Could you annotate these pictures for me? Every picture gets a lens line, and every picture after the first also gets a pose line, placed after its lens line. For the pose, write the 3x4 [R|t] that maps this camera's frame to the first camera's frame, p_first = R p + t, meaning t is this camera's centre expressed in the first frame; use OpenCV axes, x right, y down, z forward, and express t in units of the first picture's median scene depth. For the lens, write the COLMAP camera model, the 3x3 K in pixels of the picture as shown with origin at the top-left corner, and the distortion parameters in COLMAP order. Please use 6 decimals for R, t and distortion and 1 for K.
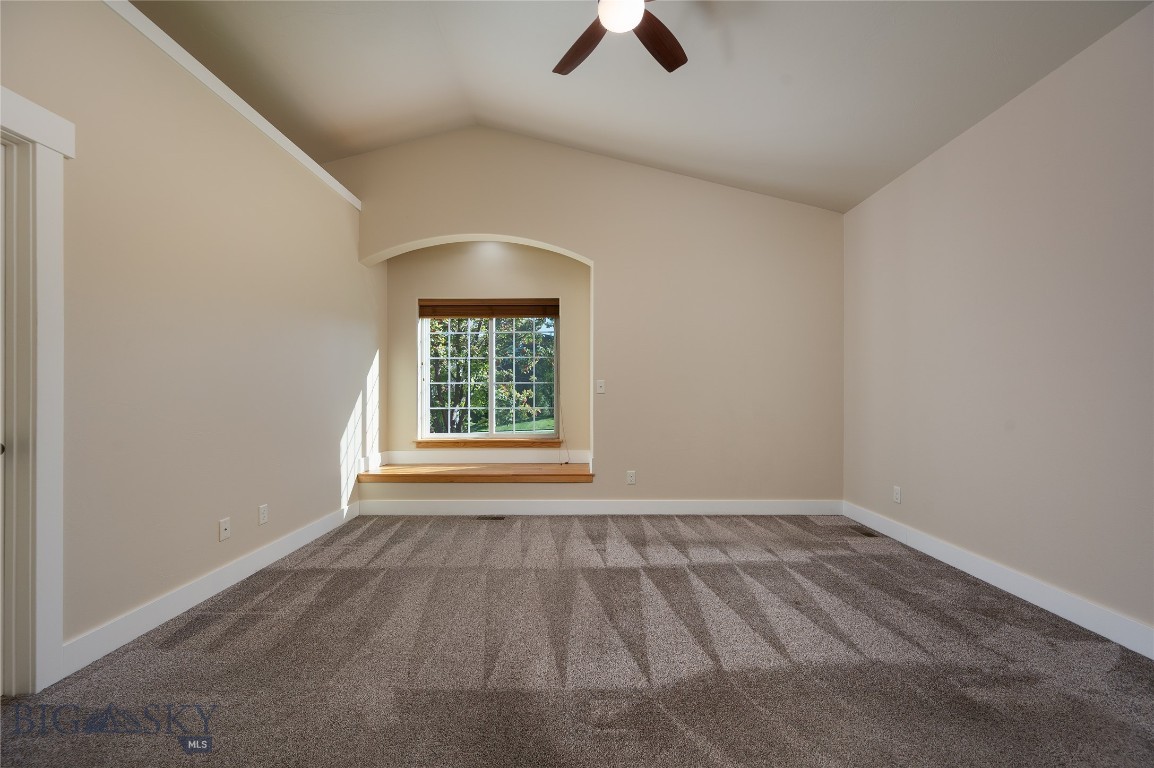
lens RADIAL K [[464.1, 0, 578.8], [0, 464.1, 392.2], [0, 0, 1]] dist [-0.002317, -0.000748]
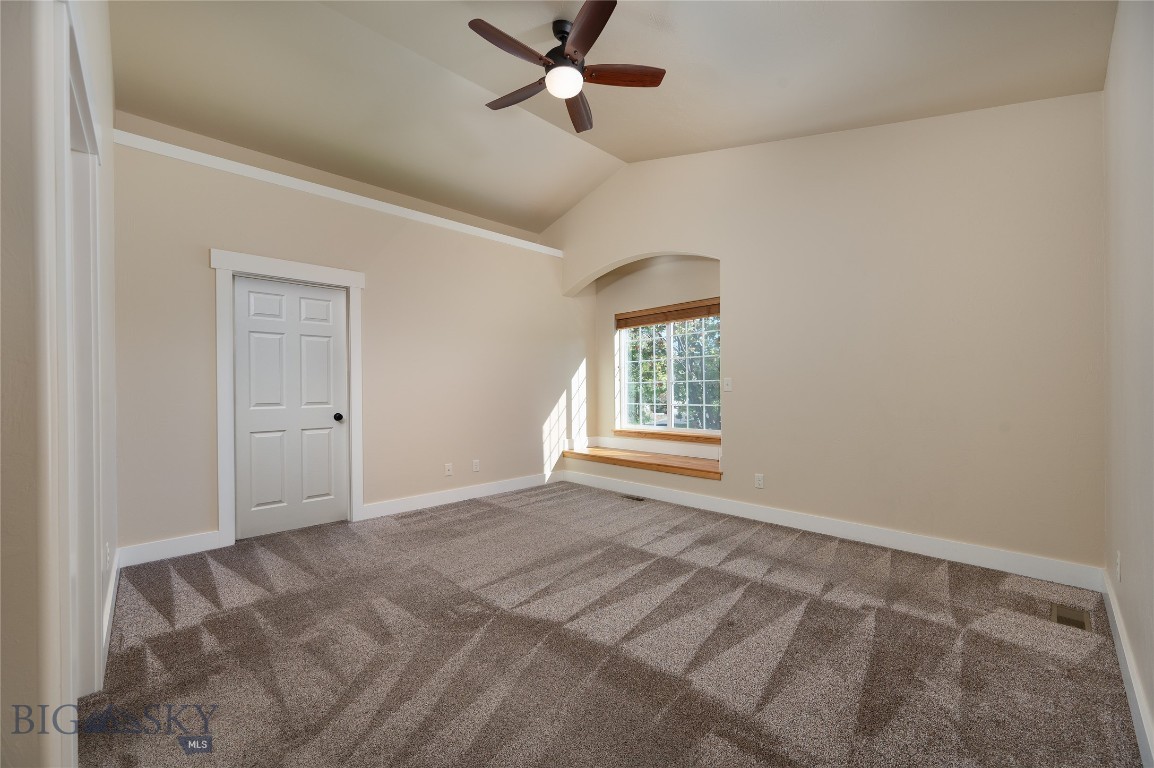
lens RADIAL K [[464.1, 0, 576.7], [0, 464.1, 388.7], [0, 0, 1]] dist [-0.002317, -0.000748]
pose [[0.686509, -0.006432, -0.727093, 0.618221], [0.006678, 0.999974, -0.002541, -0.001983], [0.727091, -0.003111, 0.686534, 0.108227]]
